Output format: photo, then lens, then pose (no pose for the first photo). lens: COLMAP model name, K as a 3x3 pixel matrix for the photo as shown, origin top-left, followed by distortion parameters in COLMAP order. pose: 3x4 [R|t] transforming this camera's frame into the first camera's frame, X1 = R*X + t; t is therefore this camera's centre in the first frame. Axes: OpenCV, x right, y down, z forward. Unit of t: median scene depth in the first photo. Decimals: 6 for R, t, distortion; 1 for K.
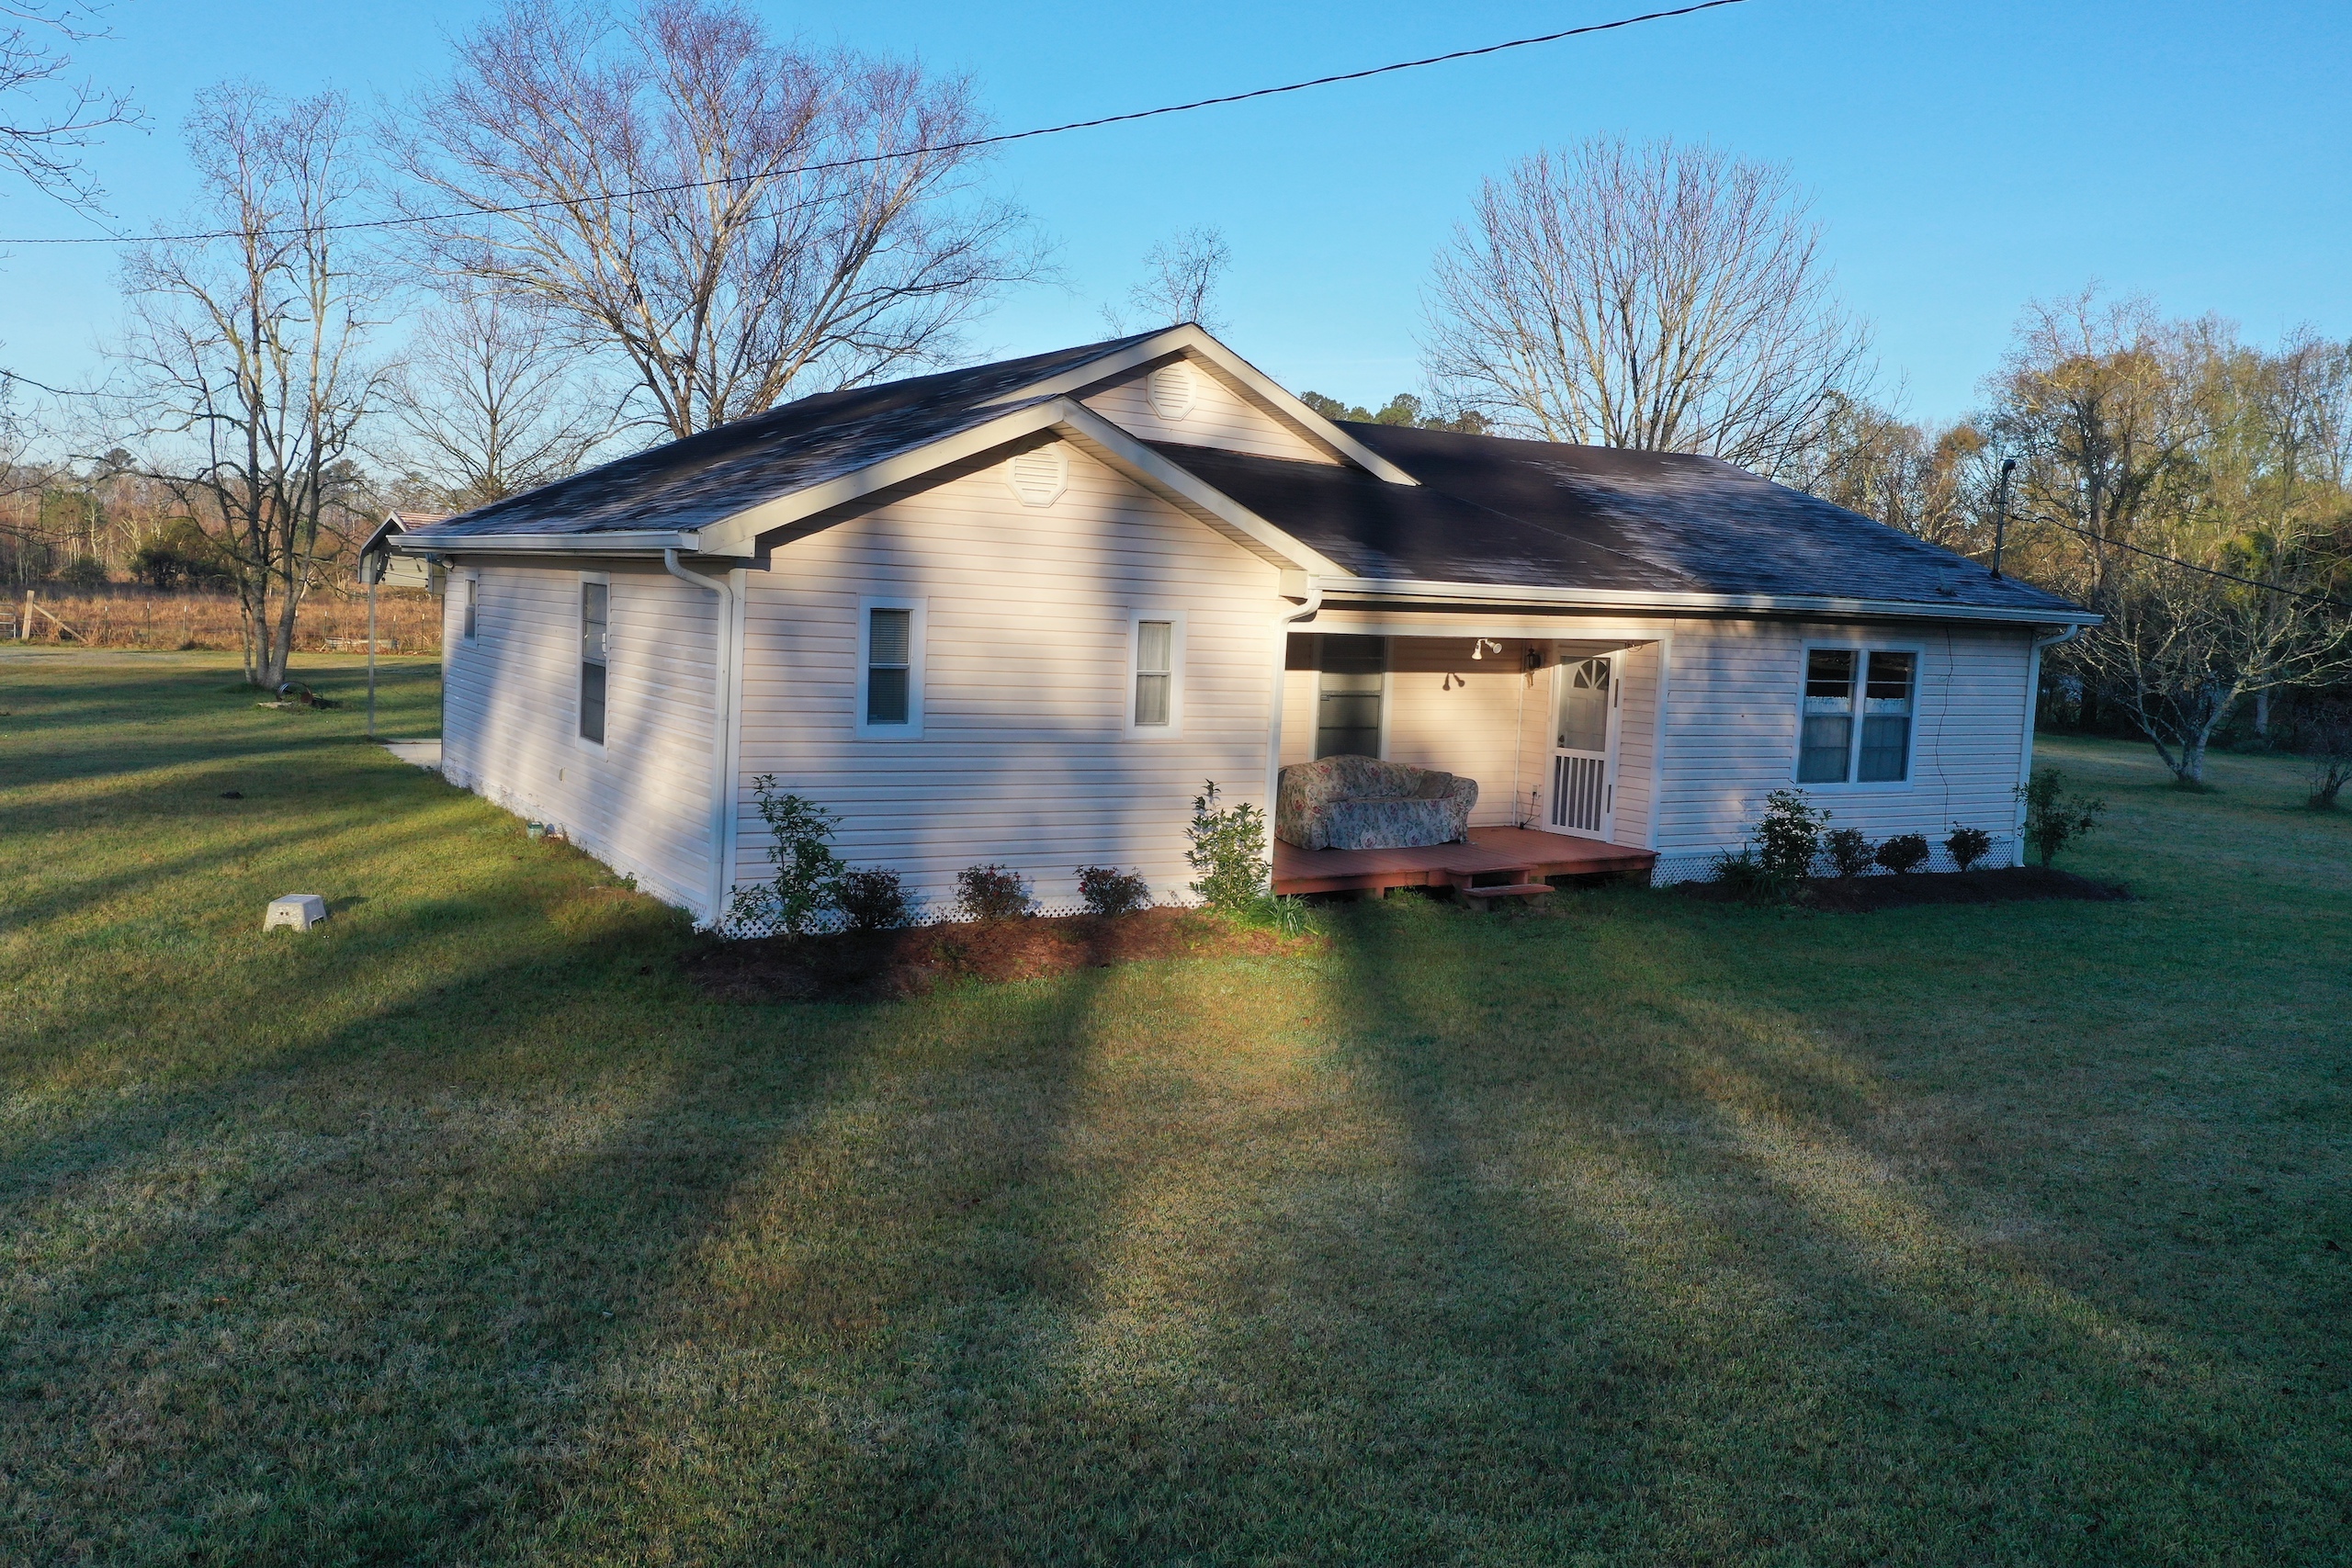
lens RADIAL K [[1874.7, 0, 1170.1], [0, 1874.7, 784.2], [0, 0, 1]] dist [0.014428, -0.000003]
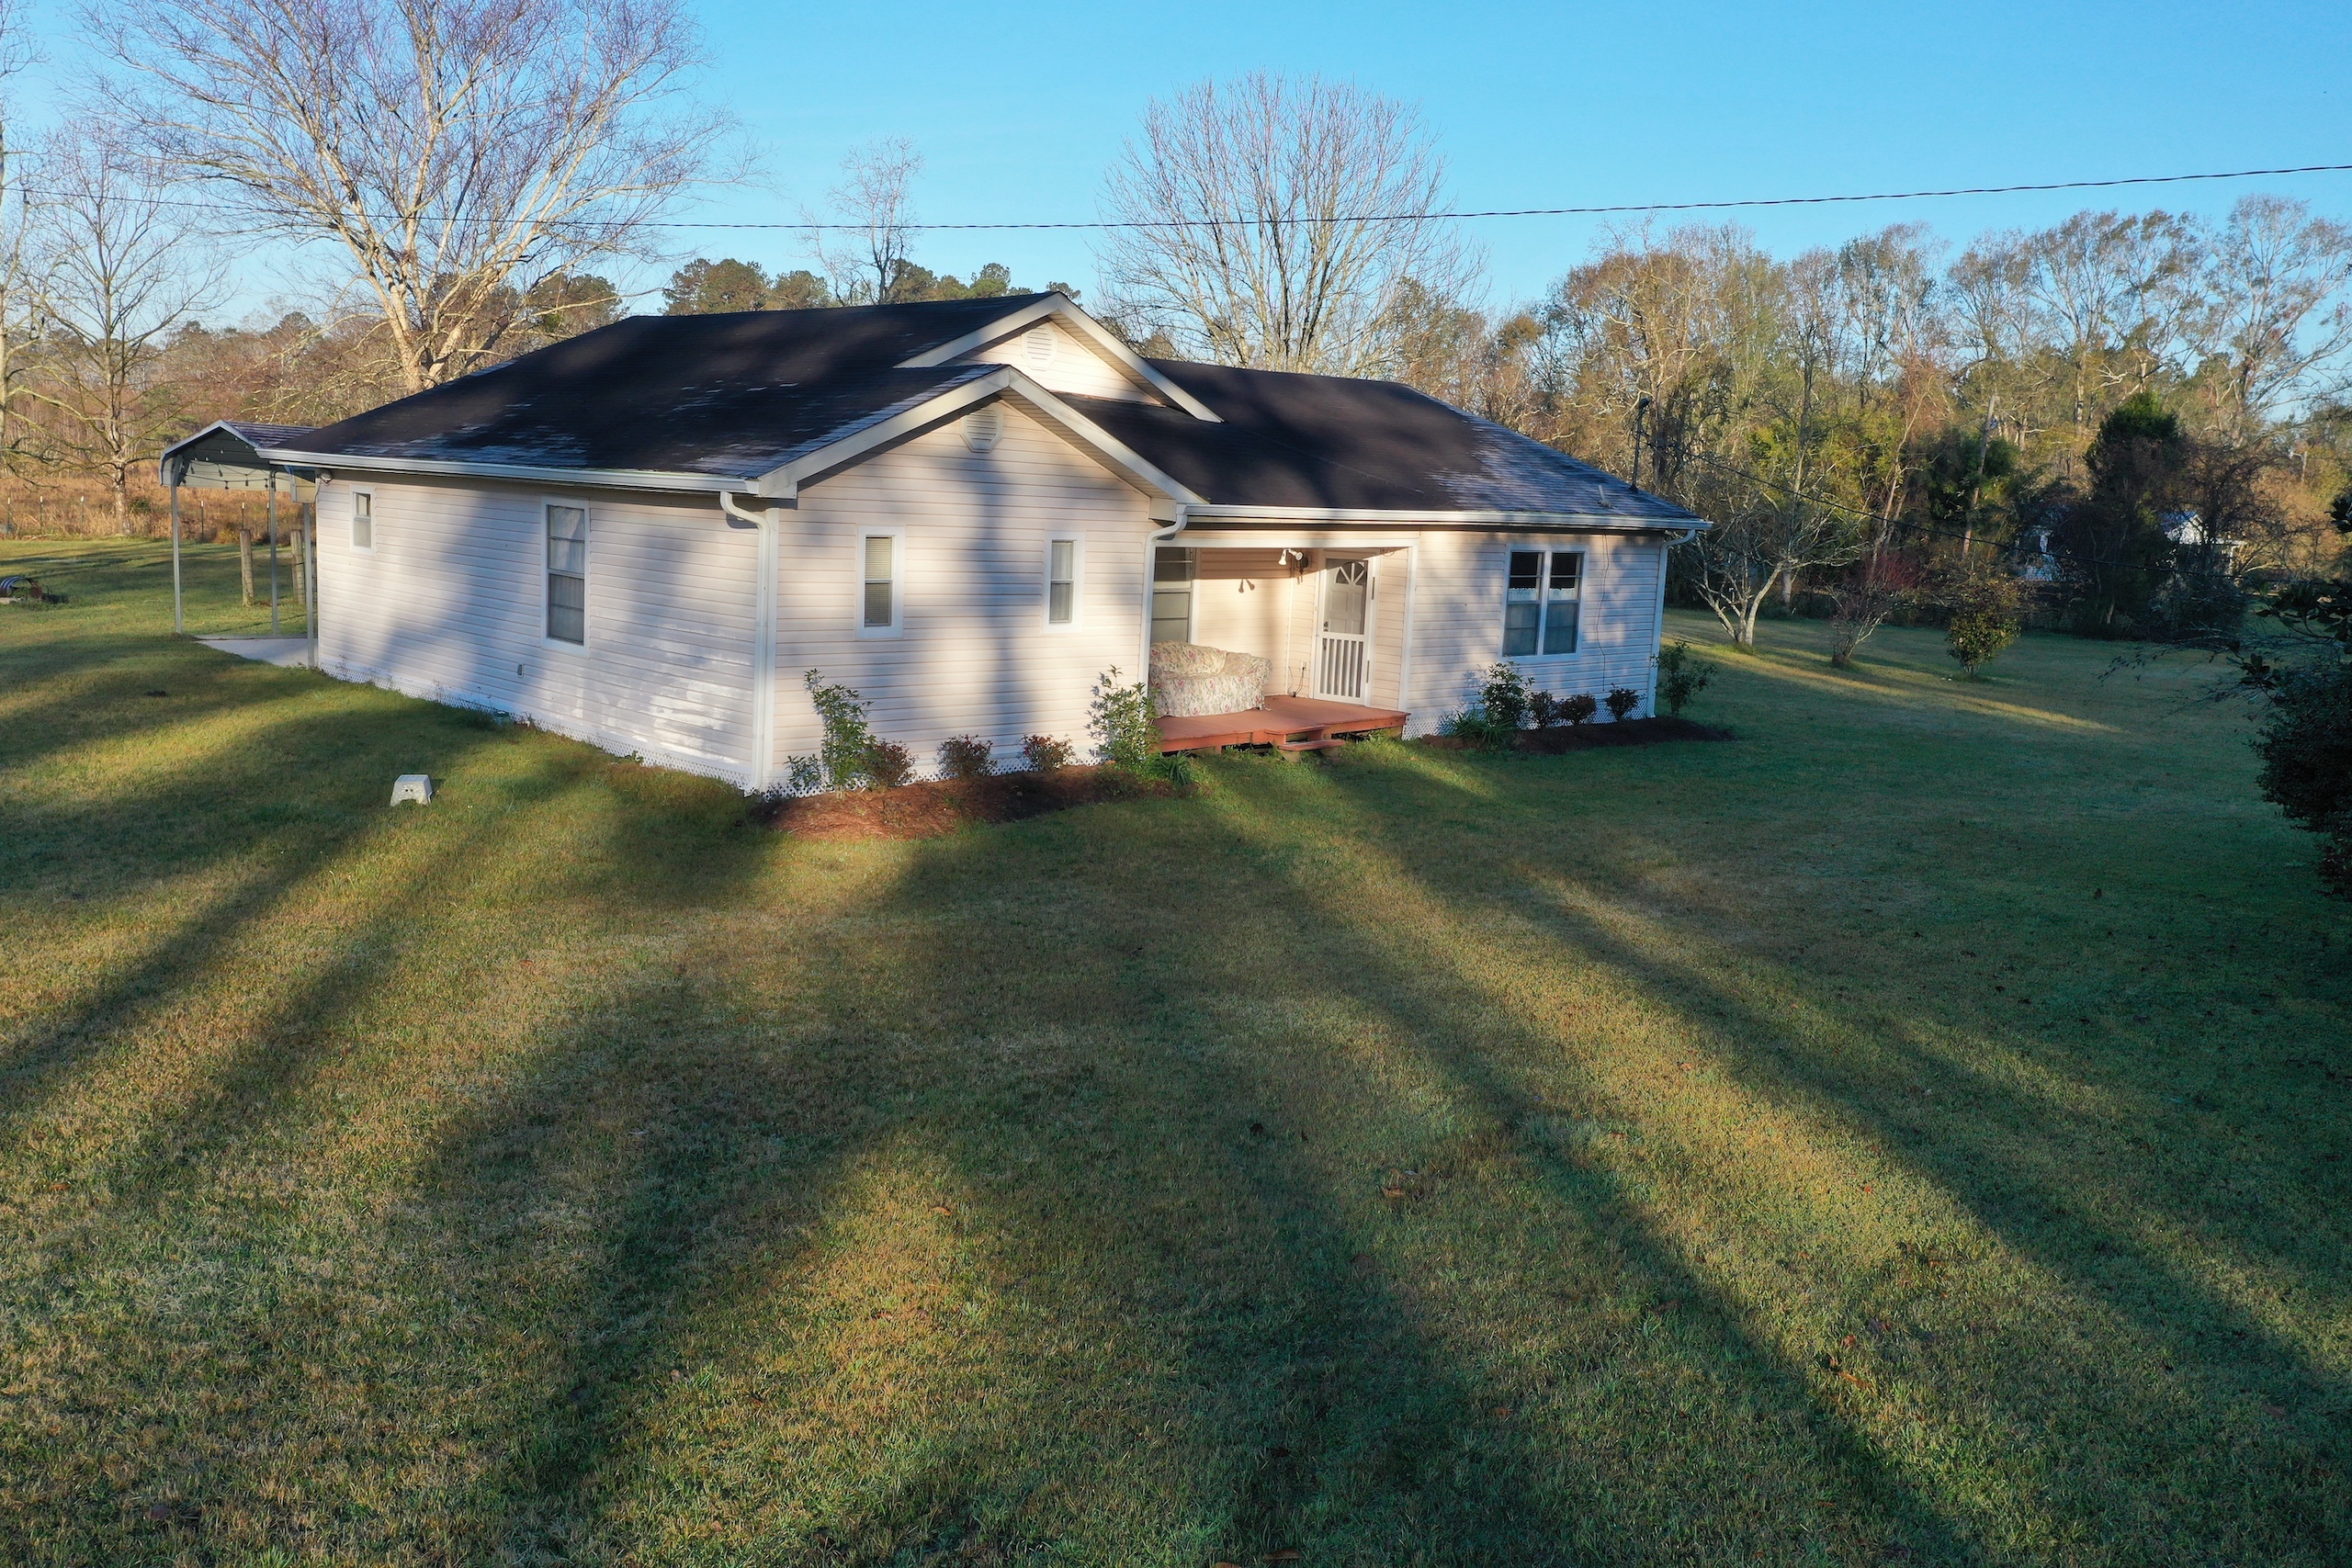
lens RADIAL K [[1874.7, 0, 1177.8], [0, 1874.7, 786.3], [0, 0, 1]] dist [0.014428, -0.000003]
pose [[0.974212, -0.033893, 0.223074, -0.175928], [0.018095, 0.997205, 0.072484, -0.009176], [-0.224907, -0.066578, 0.972103, -0.209536]]
